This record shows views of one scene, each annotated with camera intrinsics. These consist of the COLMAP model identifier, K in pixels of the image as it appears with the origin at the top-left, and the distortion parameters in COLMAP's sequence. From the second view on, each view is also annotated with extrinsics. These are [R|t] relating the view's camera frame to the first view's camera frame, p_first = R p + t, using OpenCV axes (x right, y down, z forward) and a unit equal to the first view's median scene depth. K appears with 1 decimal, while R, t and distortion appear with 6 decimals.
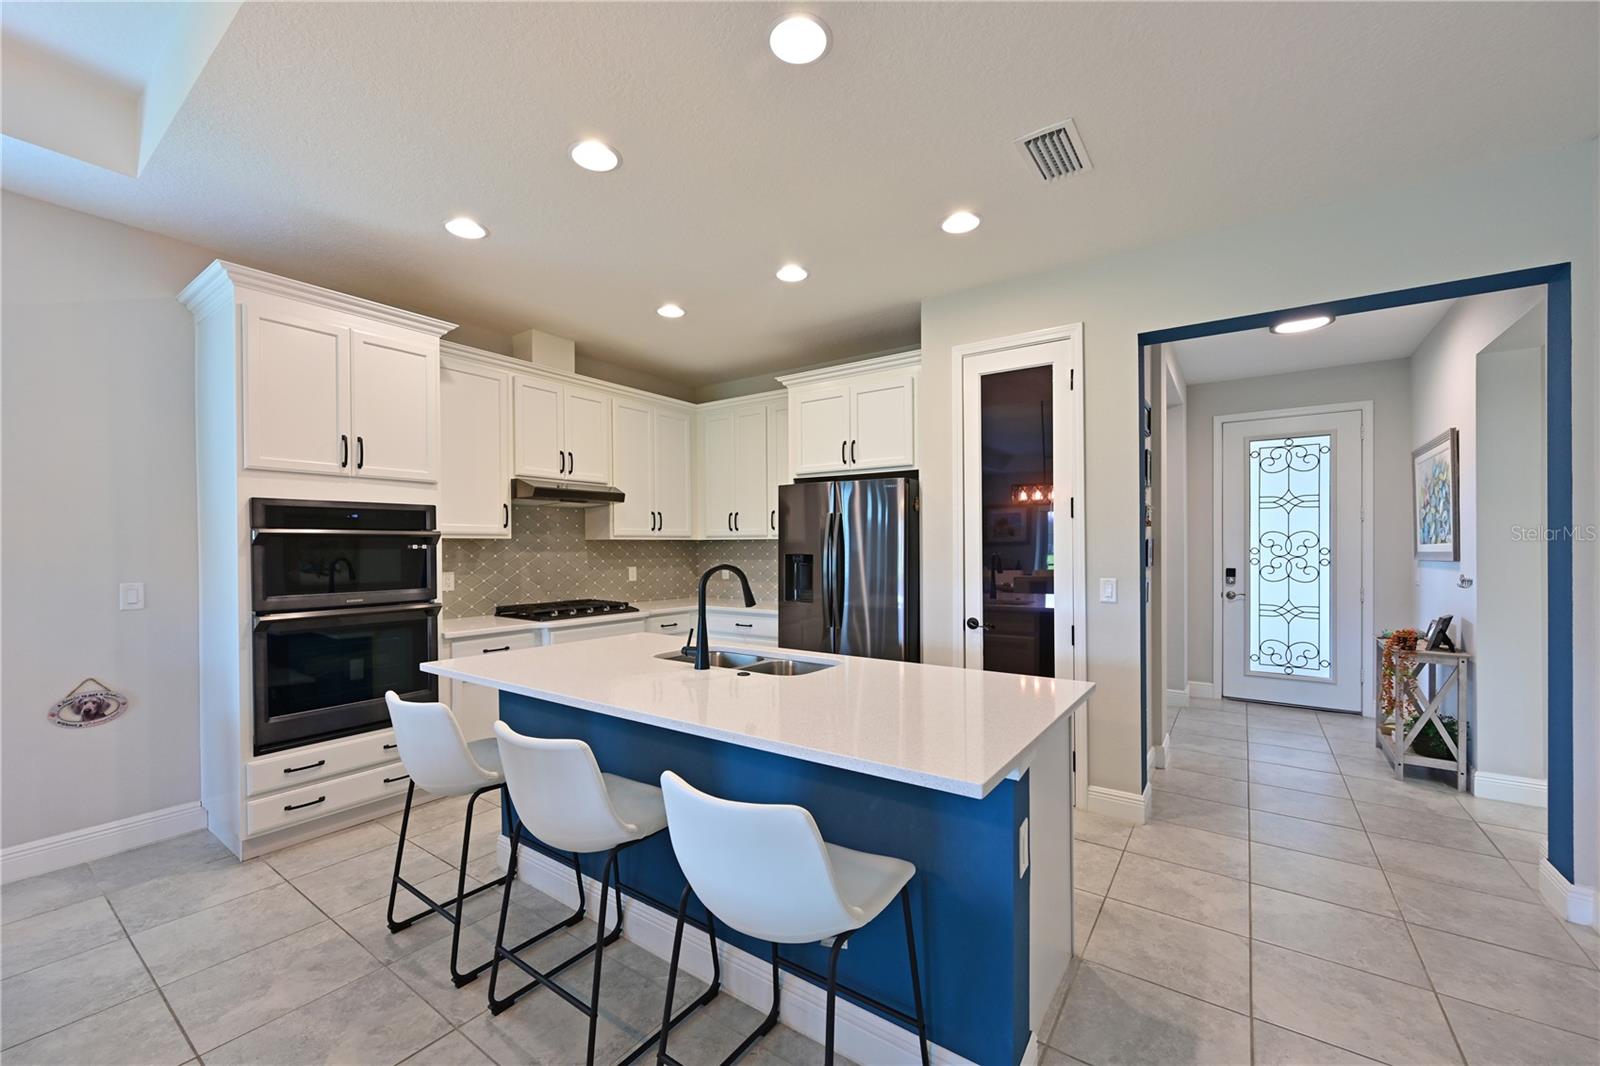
lens RADIAL K [[629.3, 0, 774.1], [0, 629.3, 547.3], [0, 0, 1]] dist [-0.001483, -0.001072]
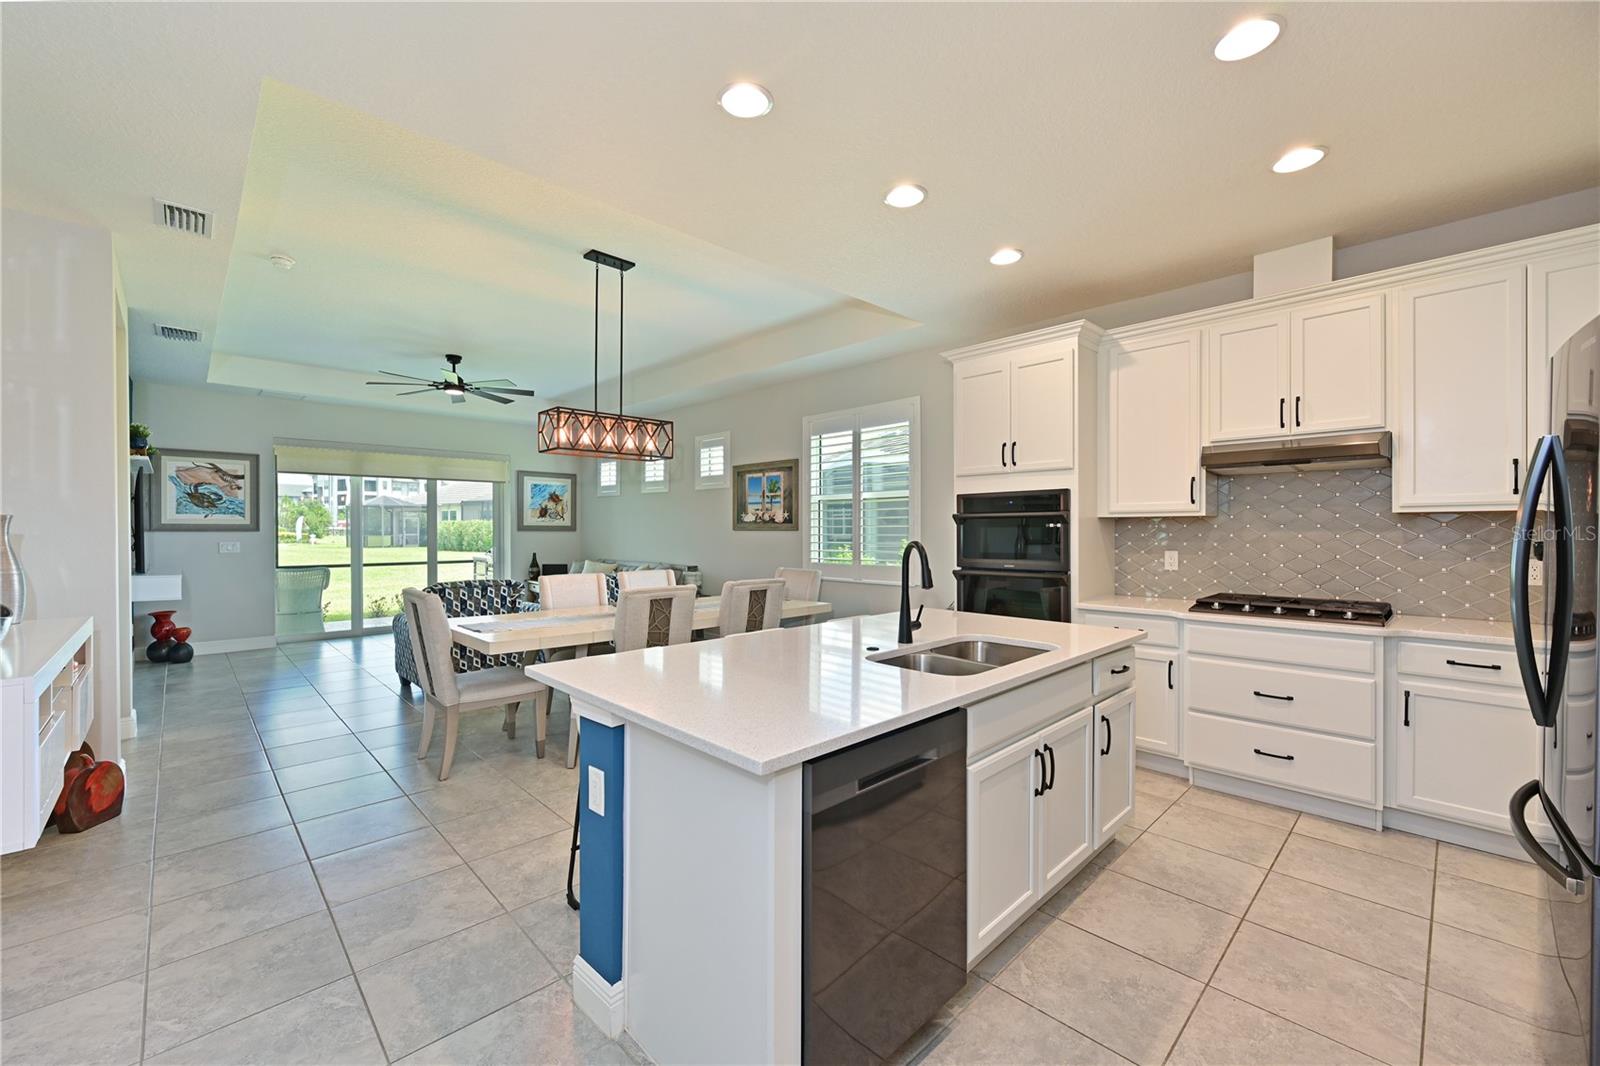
lens RADIAL K [[629.3, 0, 808.3], [0, 629.3, 533.7], [0, 0, 1]] dist [-0.001483, -0.001072]
pose [[-0.166091, 0.009303, -0.986067, 0.482074], [0.001239, 0.999957, 0.009225, 0.002688], [0.986110, 0.000310, -0.166095, 0.536224]]
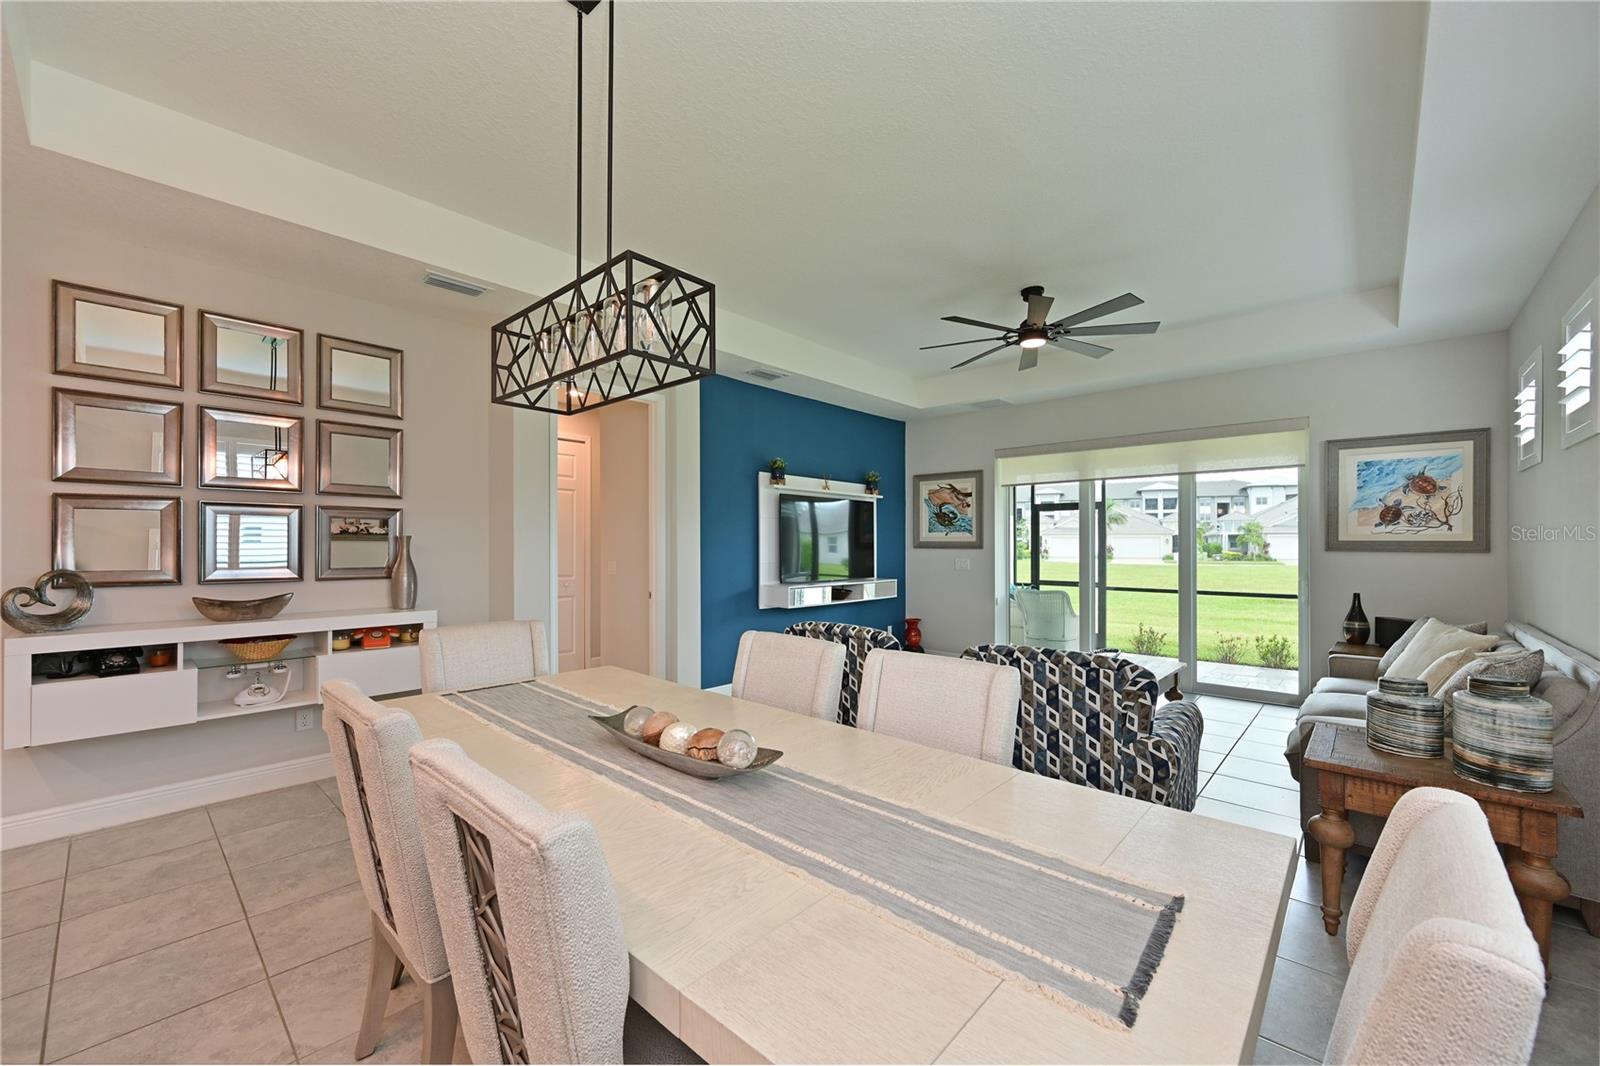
lens RADIAL K [[629.3, 0, 766.7], [0, 629.3, 539.5], [0, 0, 1]] dist [-0.001483, -0.001072]
pose [[-0.991784, 0.000597, 0.127924, -0.568017], [-0.000686, 0.999950, -0.009990, 0.002819], [-0.127924, -0.009996, -0.991734, 0.506776]]
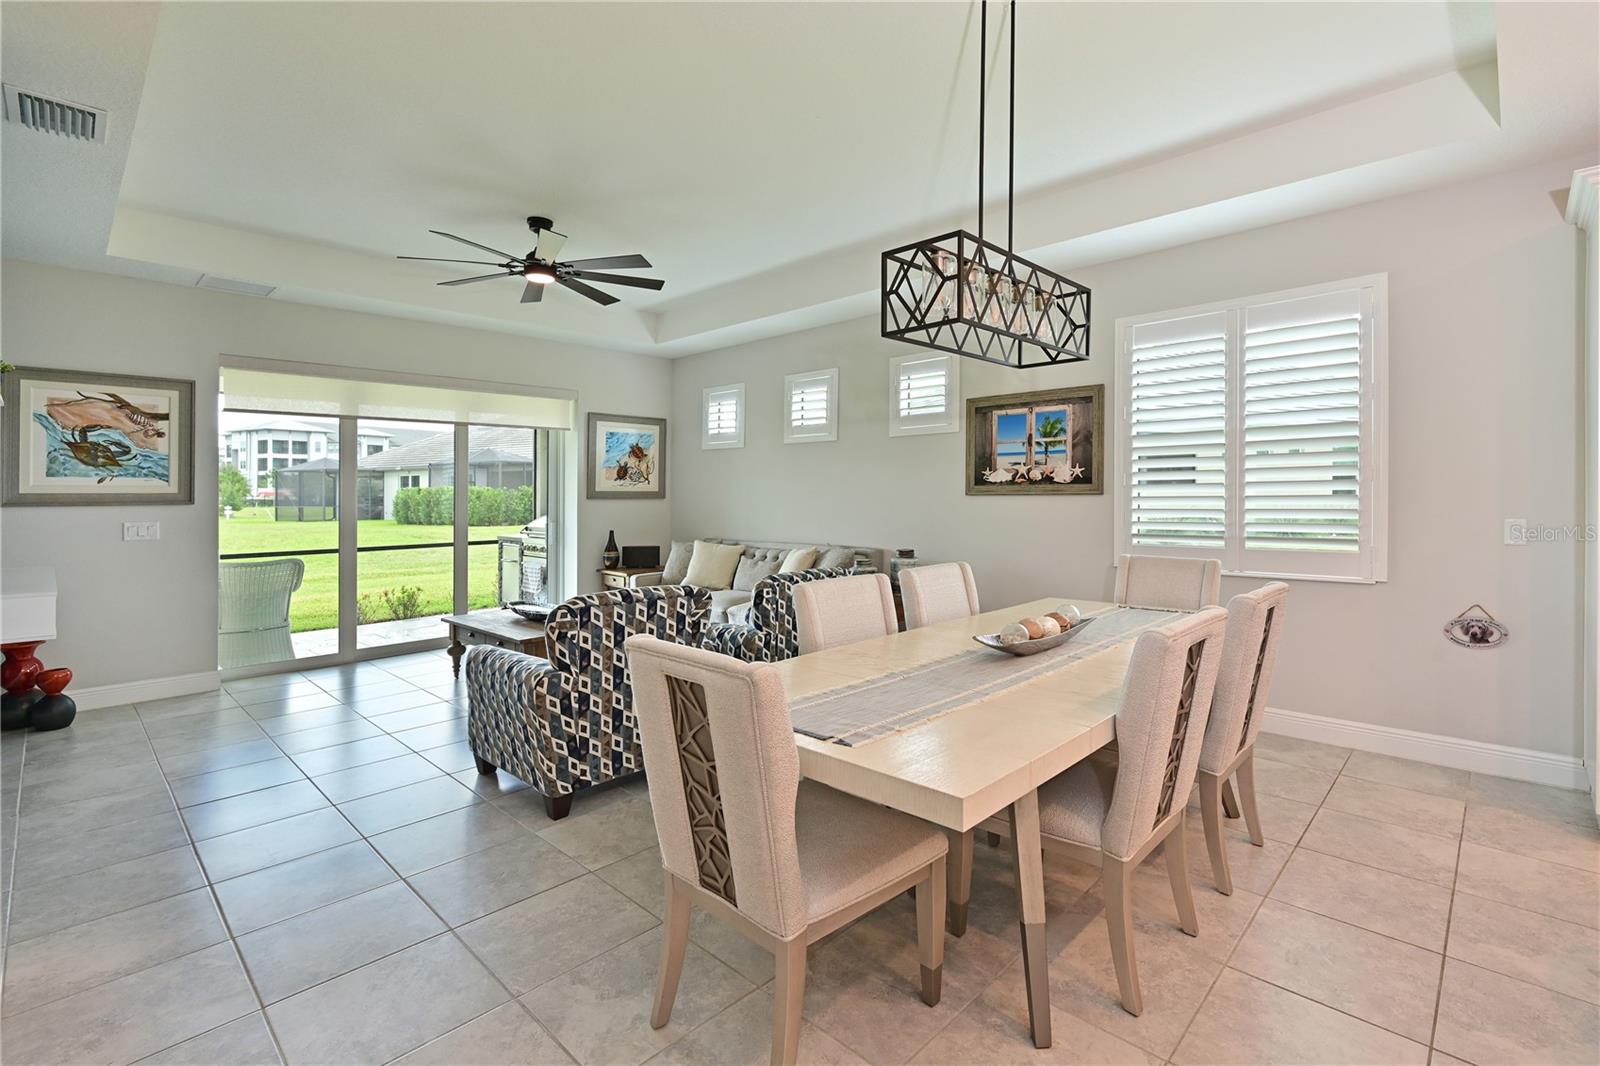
lens RADIAL K [[708.1, 0, 892.8], [0, 708.1, 482.0], [0, 0, 1]] dist [0.003267, -0.002828]
pose [[-0.079662, -0.012432, -0.996744, 0.149403], [0.010917, 0.999851, -0.013343, 0.000811], [0.996762, -0.011945, -0.079514, 0.061350]]
